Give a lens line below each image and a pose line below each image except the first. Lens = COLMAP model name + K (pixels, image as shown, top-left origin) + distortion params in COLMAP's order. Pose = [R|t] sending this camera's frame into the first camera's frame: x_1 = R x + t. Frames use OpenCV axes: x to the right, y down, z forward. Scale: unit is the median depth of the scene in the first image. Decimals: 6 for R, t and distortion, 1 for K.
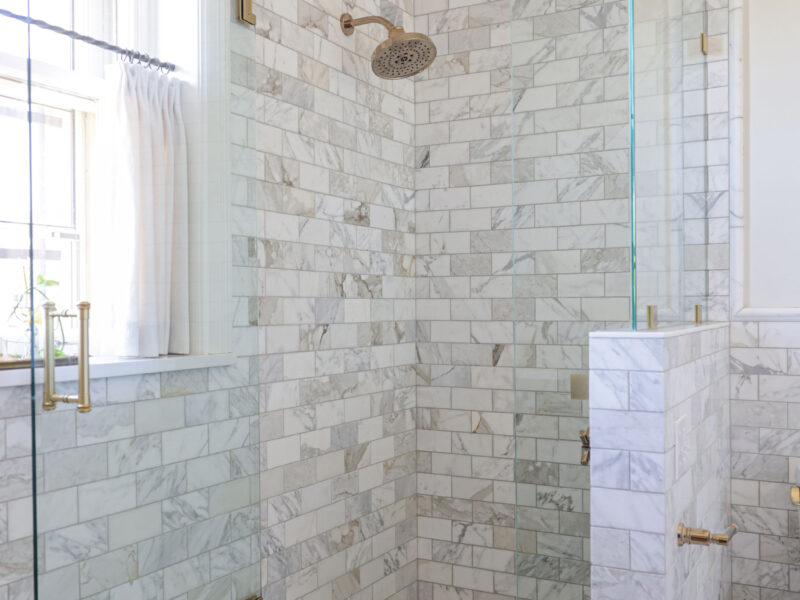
lens RADIAL K [[837.3, 0, 400.0], [0, 837.3, 300.0], [0, 0, 1]] dist [-0.000905, -0.012677]
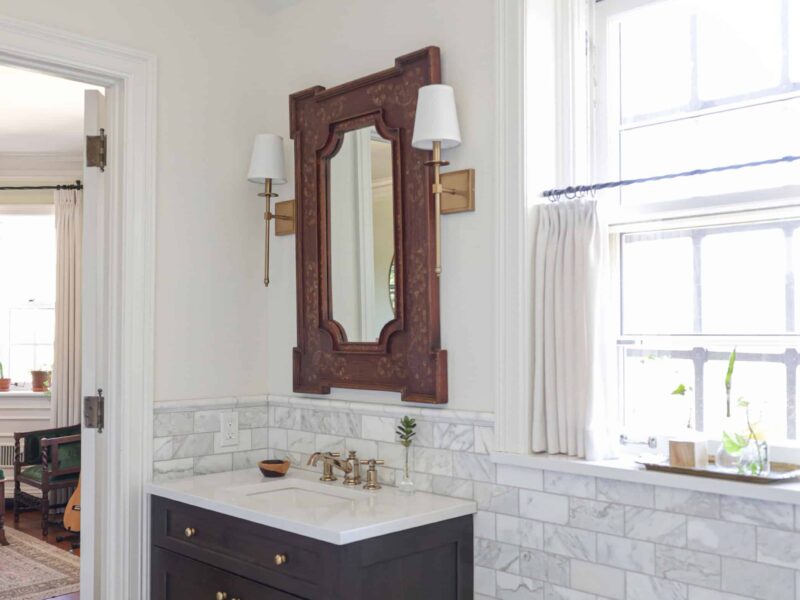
lens RADIAL K [[837.3, 0, 400.0], [0, 837.3, 300.0], [0, 0, 1]] dist [-0.000905, -0.012677]
pose [[-0.277224, -0.032288, -0.960263, 0.455656], [0.010275, 0.999278, -0.036566, -0.071967], [0.960750, -0.020004, -0.276693, 0.518586]]
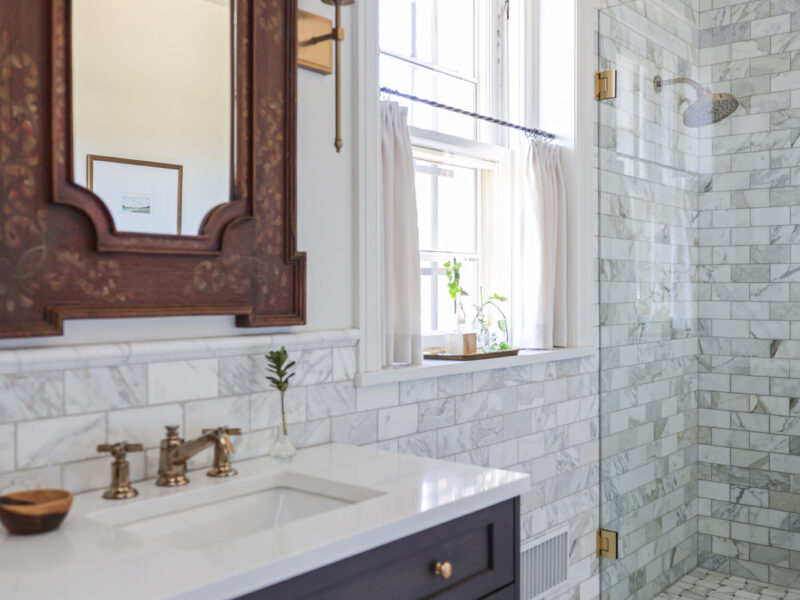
lens RADIAL K [[819.9, 0, 397.9], [0, 819.9, 290.8], [0, 0, 1]] dist [-0.005331, -0.002409]
pose [[0.980663, 0.004637, -0.195647, -0.186621], [-0.002499, 0.999934, 0.011176, -0.029490], [0.195686, -0.010471, 0.980611, -0.261374]]
